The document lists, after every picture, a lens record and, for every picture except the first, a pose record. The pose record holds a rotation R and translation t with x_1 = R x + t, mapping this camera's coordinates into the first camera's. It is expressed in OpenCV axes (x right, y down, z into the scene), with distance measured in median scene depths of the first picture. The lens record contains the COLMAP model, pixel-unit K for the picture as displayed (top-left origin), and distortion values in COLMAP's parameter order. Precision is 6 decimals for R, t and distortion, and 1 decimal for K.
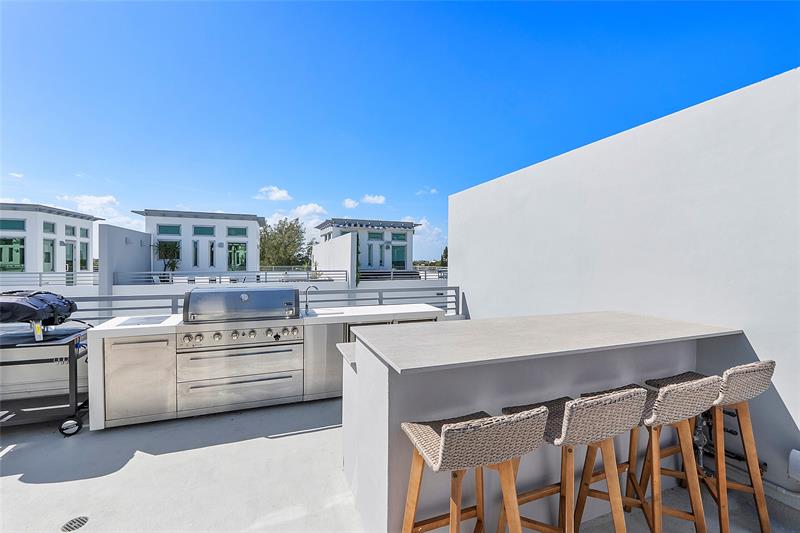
lens RADIAL K [[337.9, 0, 401.3], [0, 337.9, 266.6], [0, 0, 1]] dist [0.002978, -0.000045]
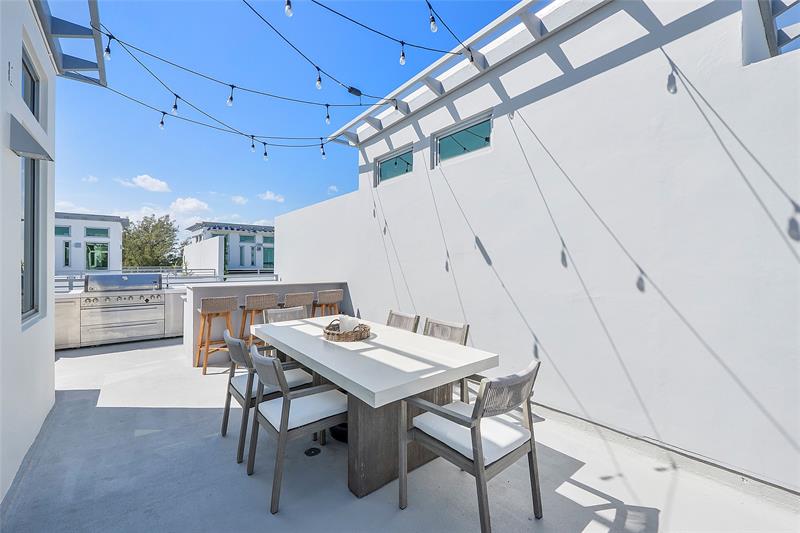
lens RADIAL K [[337.9, 0, 397.5], [0, 337.9, 265.2], [0, 0, 1]] dist [0.002978, -0.000045]
pose [[0.956348, -0.003054, 0.292214, 0.077330], [0.005754, 0.999948, -0.008382, 0.009730], [-0.292173, 0.009697, 0.956316, -0.225894]]
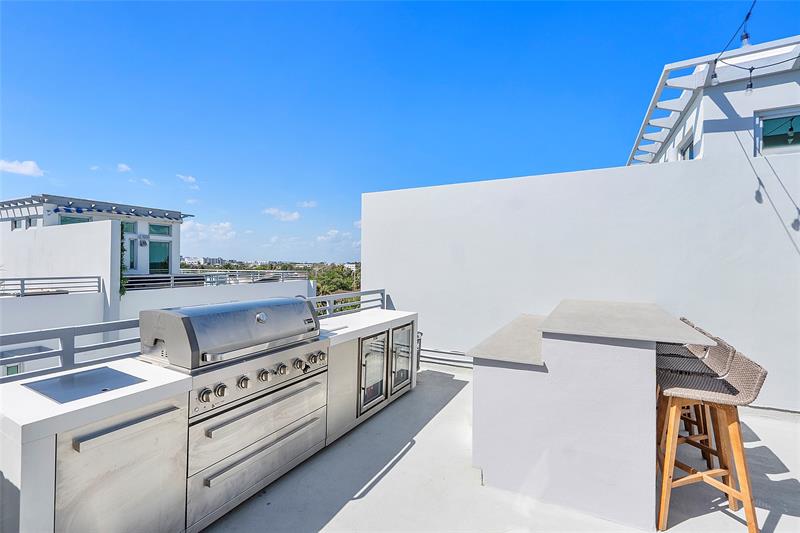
lens RADIAL K [[363.7, 0, 404.1], [0, 363.7, 264.9], [0, 0, 1]] dist [0.003963, 0.000105]
pose [[0.748186, -0.006443, 0.663458, -0.151777], [0.011719, 0.999925, -0.003506, -0.002215], [-0.663386, 0.010398, 0.748205, 0.055458]]
